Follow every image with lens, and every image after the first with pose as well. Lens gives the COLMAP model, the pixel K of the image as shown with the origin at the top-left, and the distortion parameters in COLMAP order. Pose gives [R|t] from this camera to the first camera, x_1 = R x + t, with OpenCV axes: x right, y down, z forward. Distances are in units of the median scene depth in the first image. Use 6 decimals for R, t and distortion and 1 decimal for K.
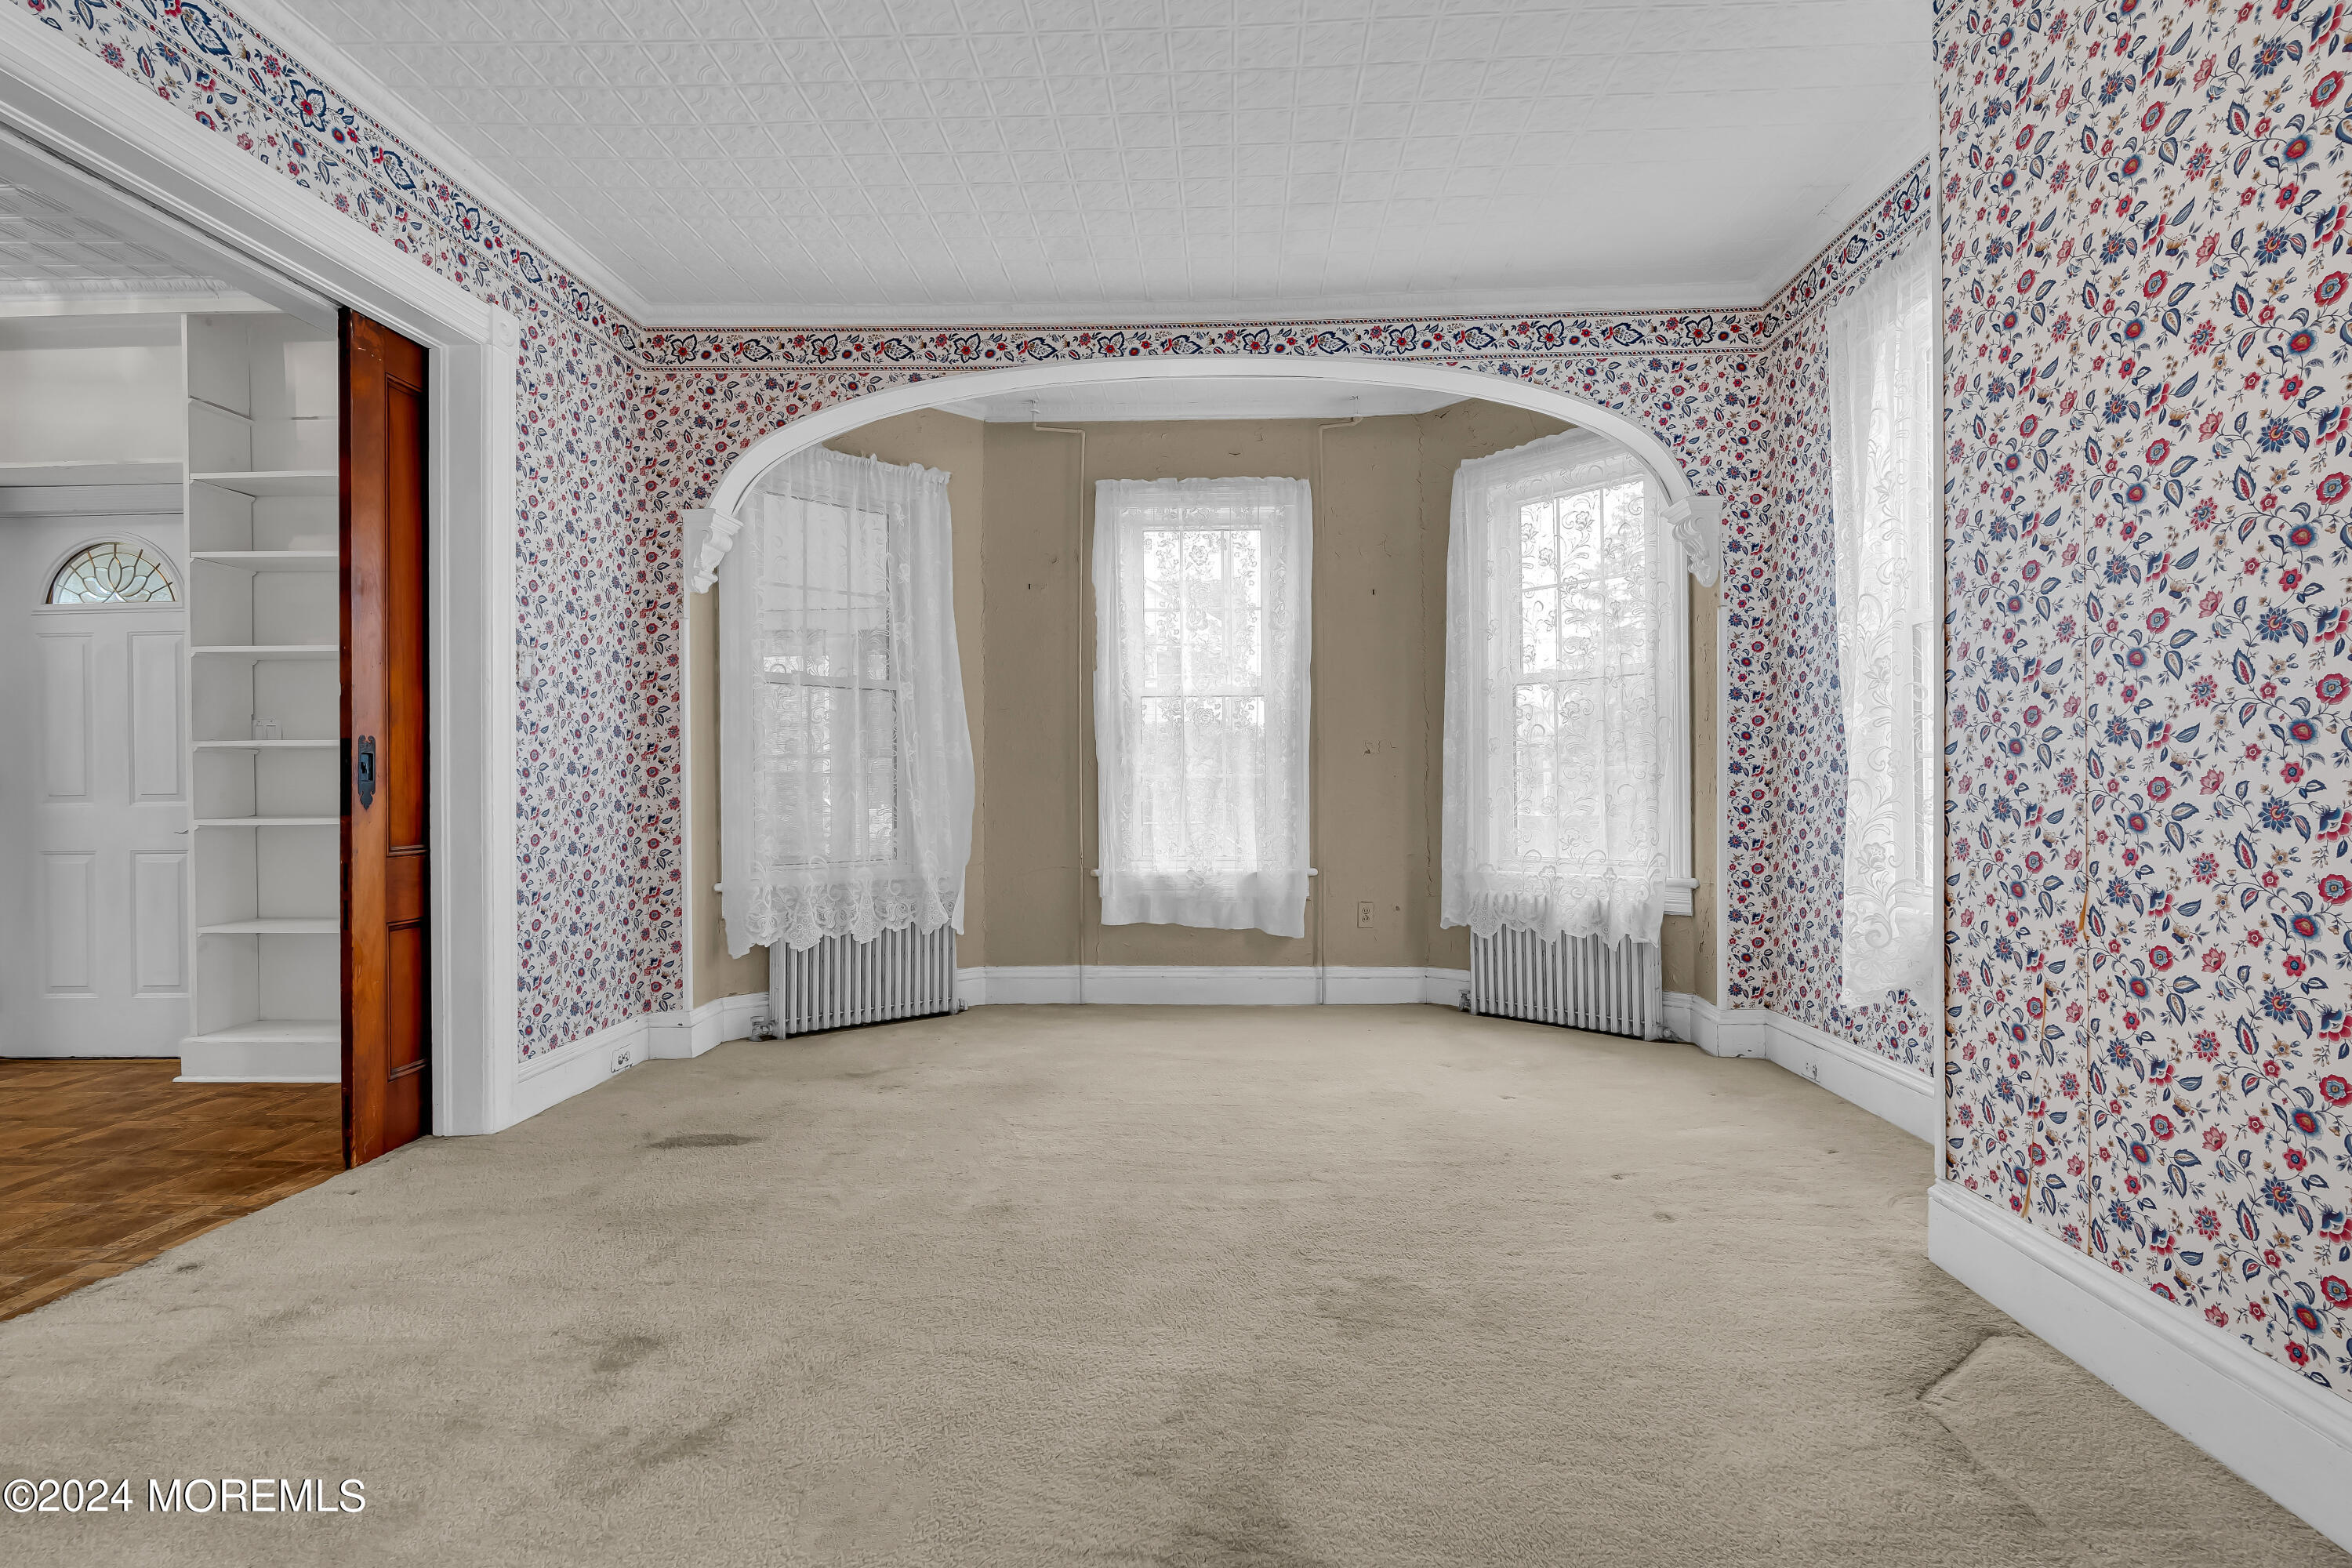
lens RADIAL K [[1075.4, 0, 1194.4], [0, 1075.4, 779.4], [0, 0, 1]] dist [-0.004685, 0.001423]
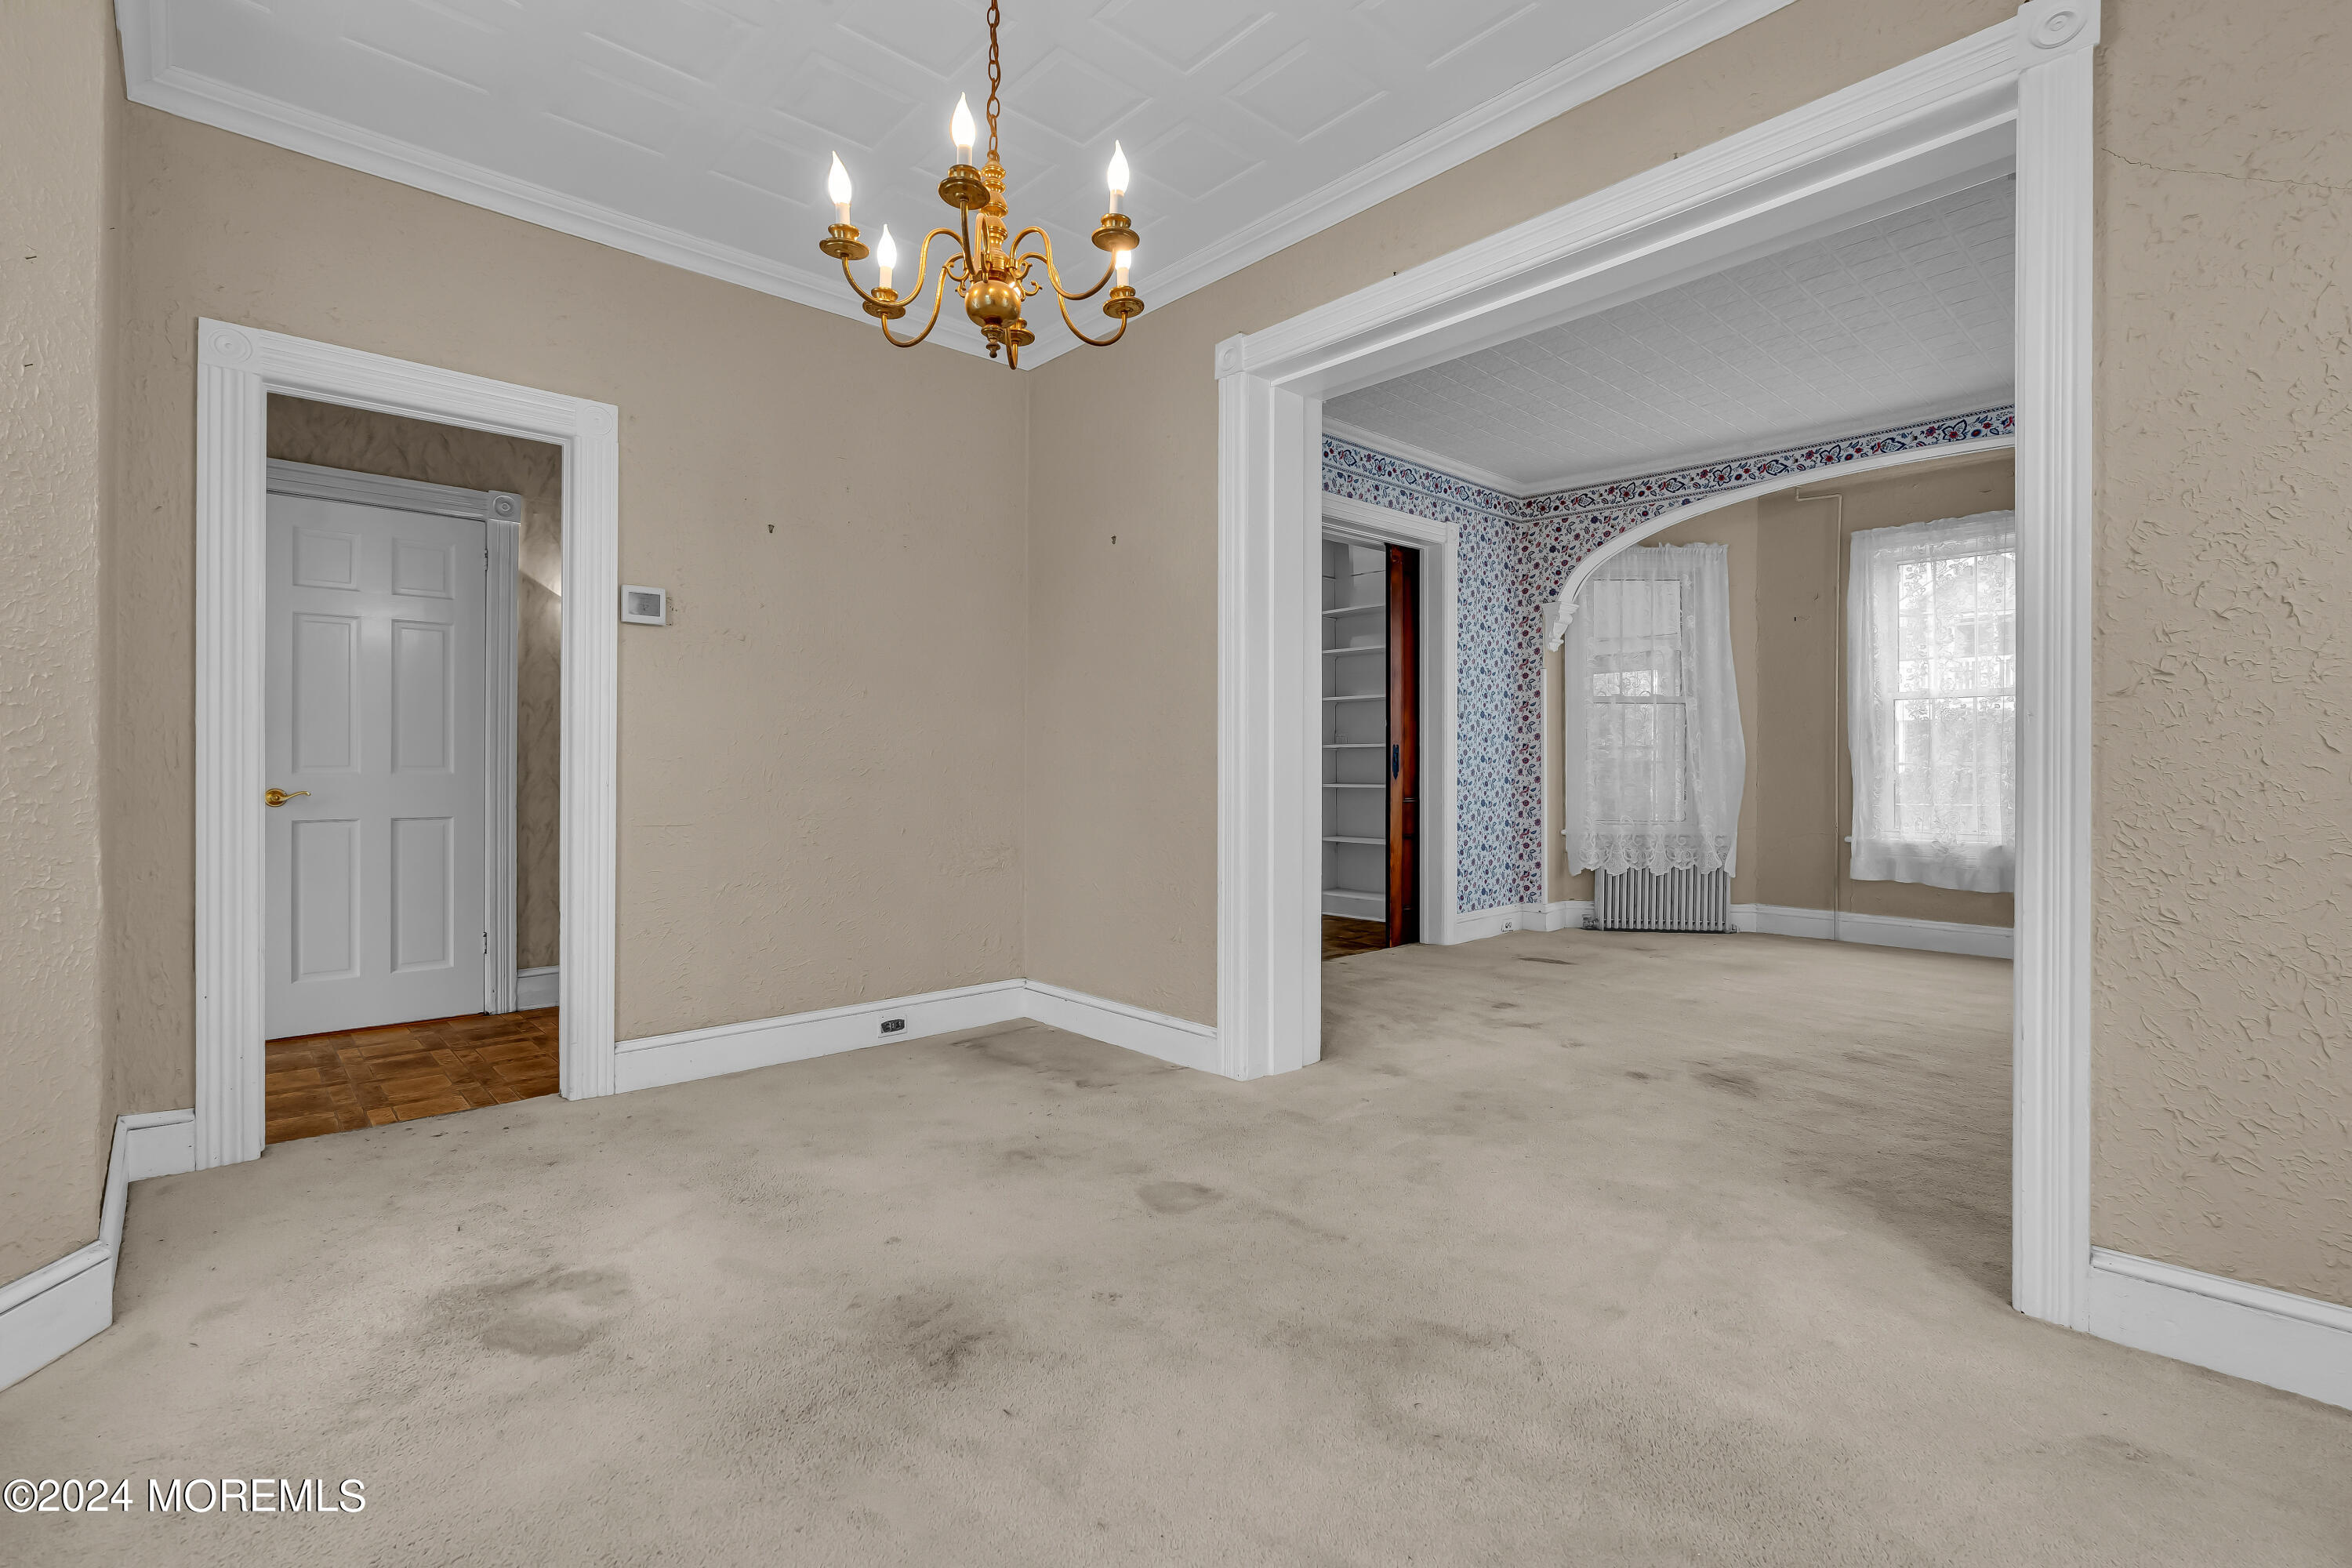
lens RADIAL K [[1068.4, 0, 1188.4], [0, 1068.4, 769.4], [0, 0, 1]] dist [-0.020097, 0.008231]
pose [[0.704379, 0.007403, -0.709786, 0.314804], [-0.002223, 0.999964, 0.008223, -0.006017], [0.709821, -0.004215, 0.704370, -0.561419]]
